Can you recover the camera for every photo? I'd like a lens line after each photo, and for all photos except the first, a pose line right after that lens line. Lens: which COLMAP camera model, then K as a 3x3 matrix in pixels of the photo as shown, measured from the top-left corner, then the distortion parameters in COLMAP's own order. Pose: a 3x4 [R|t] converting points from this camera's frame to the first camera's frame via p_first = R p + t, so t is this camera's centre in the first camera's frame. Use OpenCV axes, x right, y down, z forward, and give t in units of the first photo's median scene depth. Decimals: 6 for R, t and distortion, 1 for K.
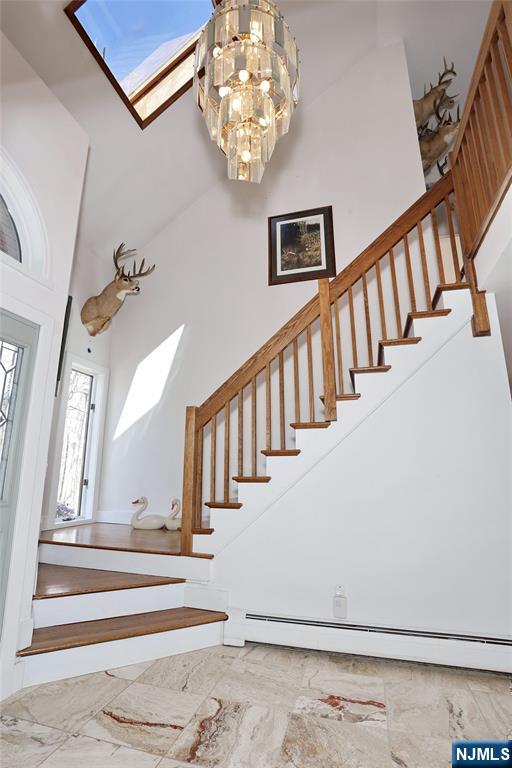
lens RADIAL K [[375.4, 0, 250.9], [0, 375.4, 377.3], [0, 0, 1]] dist [-0.065488, 0.024032]
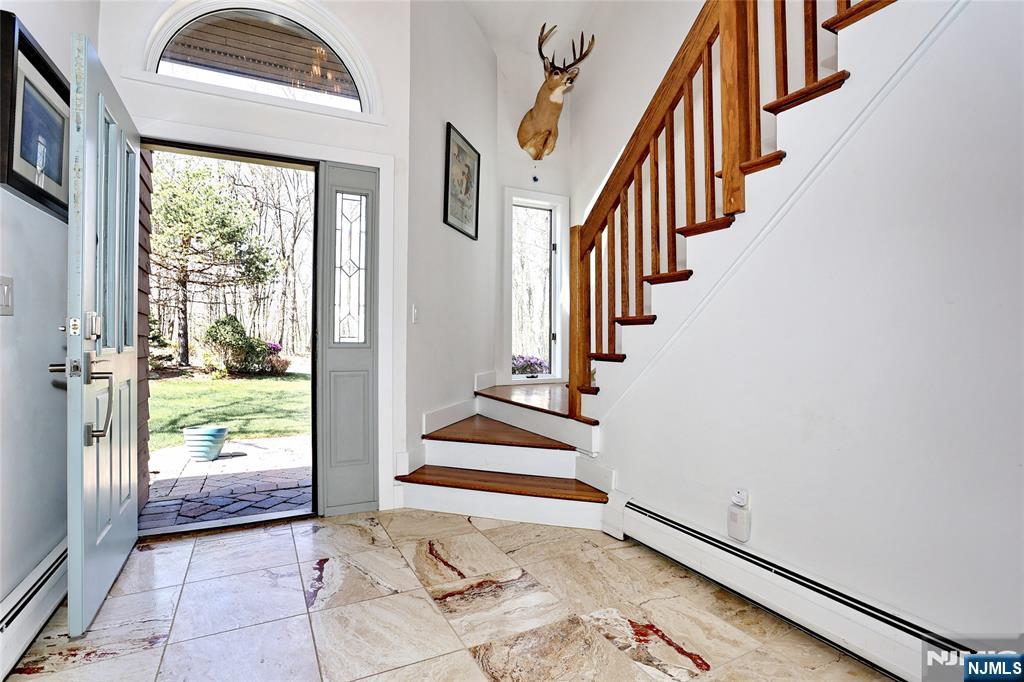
lens RADIAL K [[508.1, 0, 513.4], [0, 508.1, 329.4], [0, 0, 1]] dist [-0.088969, 0.053103]
pose [[0.686477, -0.013366, -0.727029, 0.602518], [0.179769, 0.971914, 0.151875, 0.130603], [0.704580, -0.234956, 0.669599, 0.273517]]
